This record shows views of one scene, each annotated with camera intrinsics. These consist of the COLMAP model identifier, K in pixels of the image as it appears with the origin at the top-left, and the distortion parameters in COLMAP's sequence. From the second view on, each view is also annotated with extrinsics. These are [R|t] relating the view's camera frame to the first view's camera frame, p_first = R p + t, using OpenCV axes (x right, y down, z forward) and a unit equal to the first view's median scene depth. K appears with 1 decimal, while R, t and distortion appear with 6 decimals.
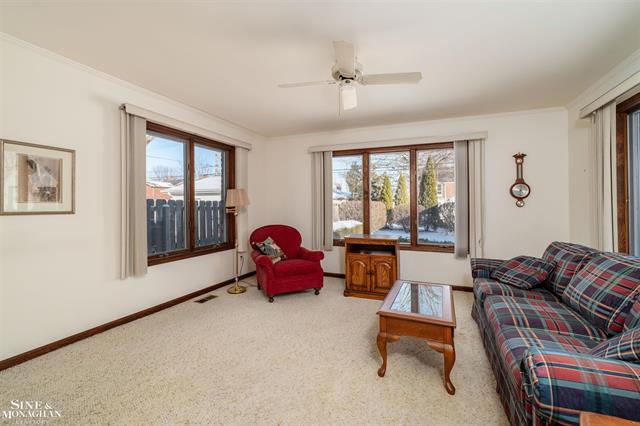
lens RADIAL K [[275.0, 0, 321.6], [0, 275.0, 203.4], [0, 0, 1]] dist [0.000652, 0.000218]
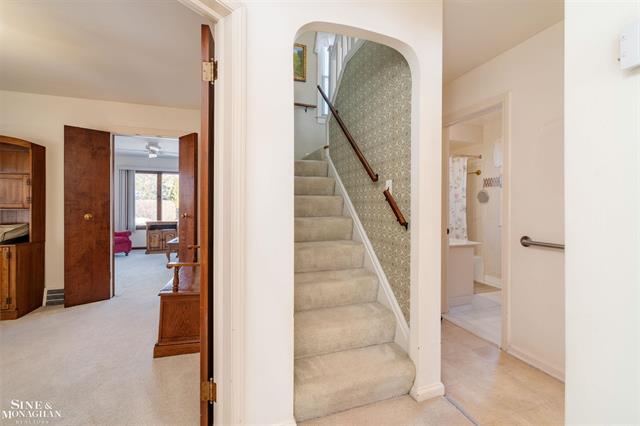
lens RADIAL K [[275.0, 0, 321.6], [0, 275.0, 203.4], [0, 0, 1]] dist [0.000652, 0.000218]
pose [[0.756720, 0.005100, 0.653719, -0.203202], [-0.007779, 0.999969, 0.001204, -0.007872], [-0.653692, -0.005996, 0.756737, -1.008459]]
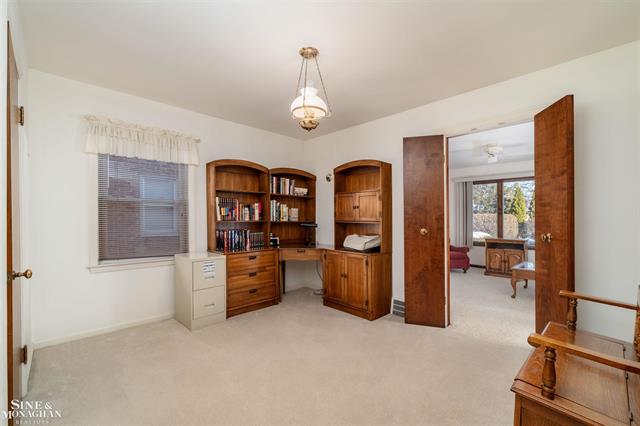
lens RADIAL K [[272.7, 0, 317.8], [0, 272.7, 215.6], [0, 0, 1]] dist [-0.002786, -0.000121]
pose [[0.919540, 0.000341, -0.392997, -0.167466], [-0.000553, 1.000000, -0.000427, -0.005653], [0.392997, 0.000610, 0.919540, -0.743169]]
